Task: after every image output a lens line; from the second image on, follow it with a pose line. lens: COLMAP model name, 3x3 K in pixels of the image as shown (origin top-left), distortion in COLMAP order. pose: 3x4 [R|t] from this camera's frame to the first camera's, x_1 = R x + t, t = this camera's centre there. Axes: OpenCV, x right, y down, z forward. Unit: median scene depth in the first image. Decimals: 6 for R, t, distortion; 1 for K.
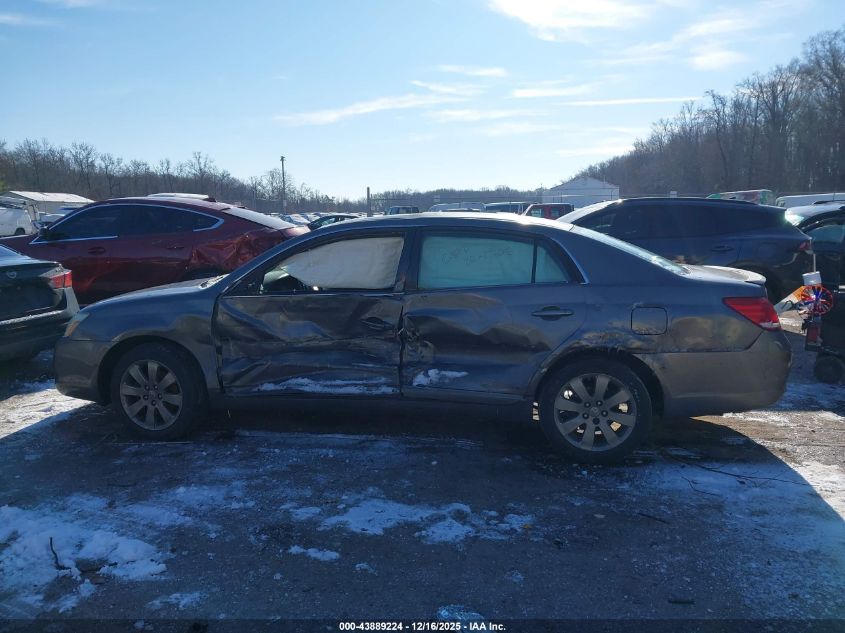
lens RADIAL K [[650.5, 0, 417.5], [0, 650.5, 321.4], [0, 0, 1]] dist [0.012676, -0.000038]
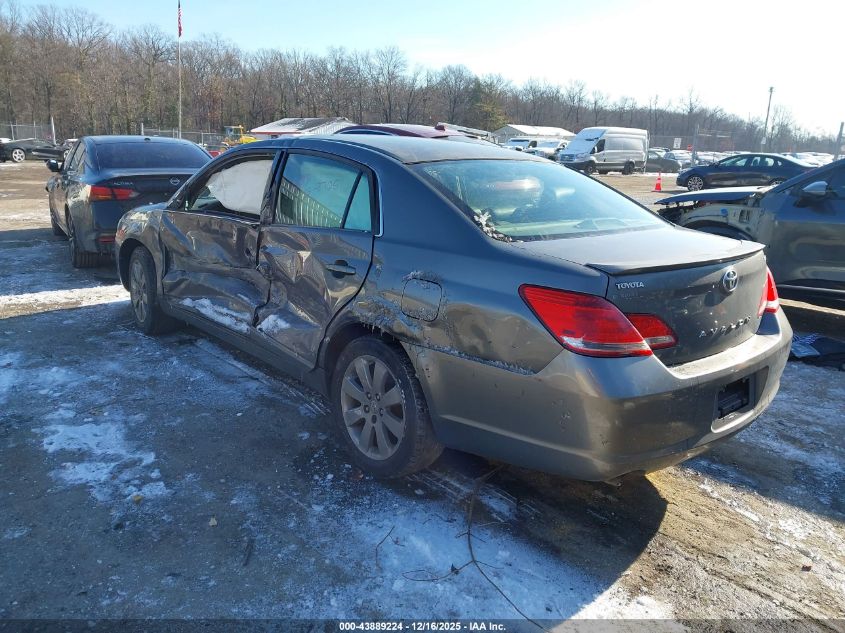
lens RADIAL K [[650.5, 0, 417.5], [0, 650.5, 321.4], [0, 0, 1]] dist [0.012676, -0.000038]
pose [[0.771846, 0.196305, -0.604746, 0.858812], [-0.139440, 0.980251, 0.140227, -0.081939], [0.620330, -0.023908, 0.783976, 0.513032]]
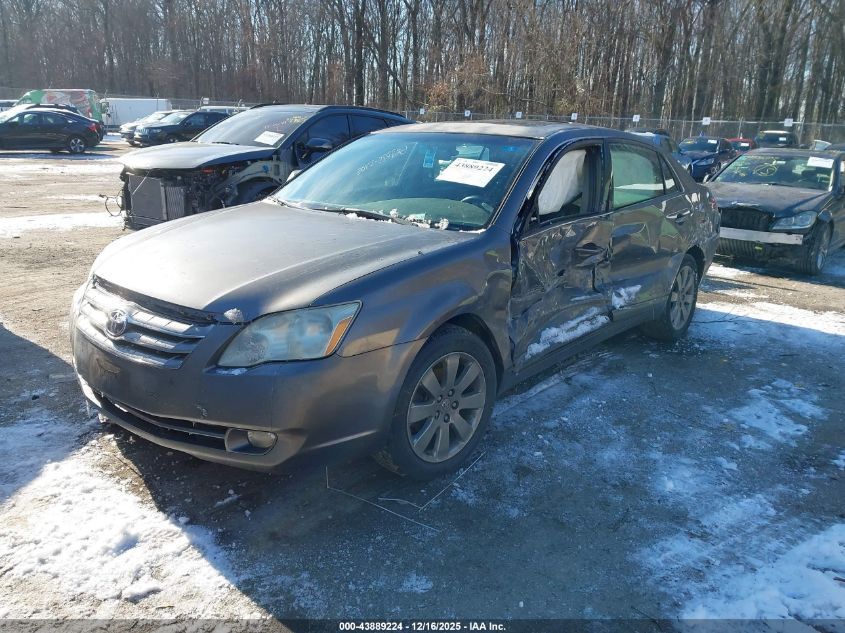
lens RADIAL K [[650.5, 0, 417.5], [0, 650.5, 321.4], [0, 0, 1]] dist [0.012676, -0.000038]
pose [[0.519090, -0.206022, 0.829518, -1.174393], [0.086712, 0.978201, 0.188688, -0.111151], [-0.850310, -0.026017, 0.525639, 0.888695]]
